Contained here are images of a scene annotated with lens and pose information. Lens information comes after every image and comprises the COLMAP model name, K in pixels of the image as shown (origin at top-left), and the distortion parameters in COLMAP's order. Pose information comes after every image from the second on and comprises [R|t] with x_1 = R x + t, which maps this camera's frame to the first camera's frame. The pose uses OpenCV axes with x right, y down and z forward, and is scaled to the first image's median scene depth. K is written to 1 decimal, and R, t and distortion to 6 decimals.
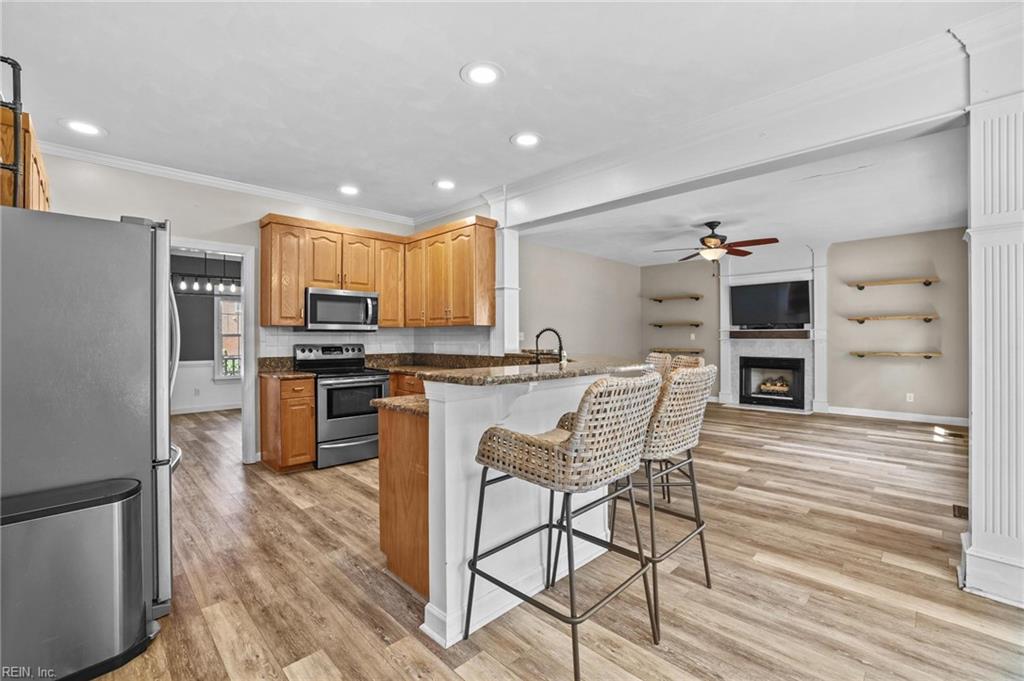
lens RADIAL K [[439.1, 0, 514.8], [0, 439.1, 335.9], [0, 0, 1]] dist [-0.046531, 0.018165]
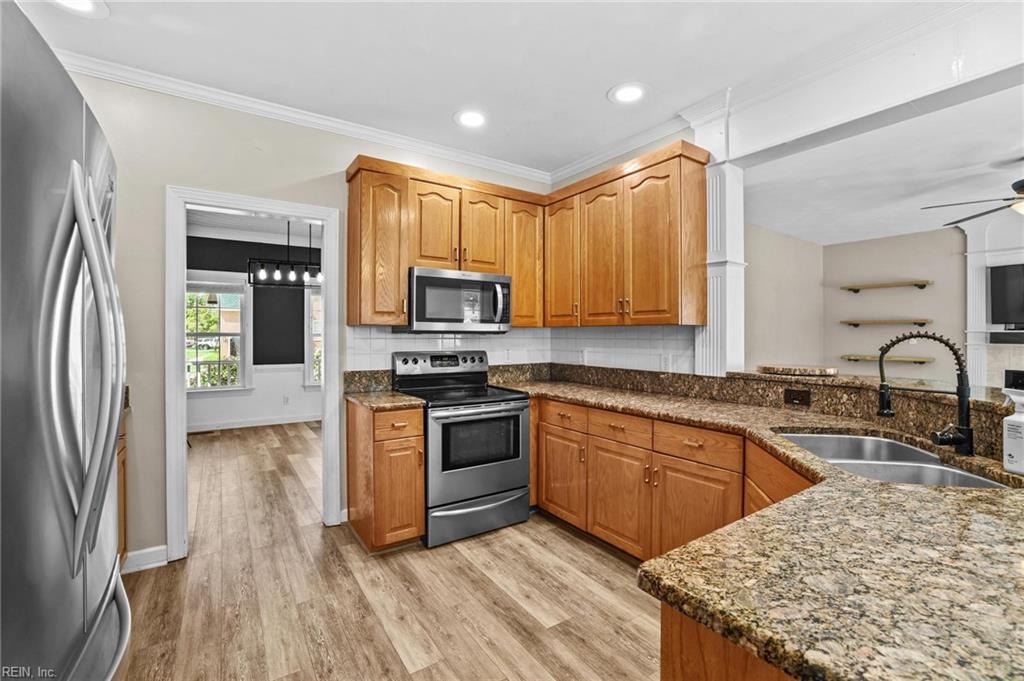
lens RADIAL K [[439.1, 0, 514.8], [0, 439.1, 335.9], [0, 0, 1]] dist [-0.046531, 0.018165]
pose [[0.982078, 0.005669, -0.188391, -0.174545], [-0.004570, 0.999970, 0.006266, -0.010334], [0.188421, -0.005293, 0.982074, 0.330116]]
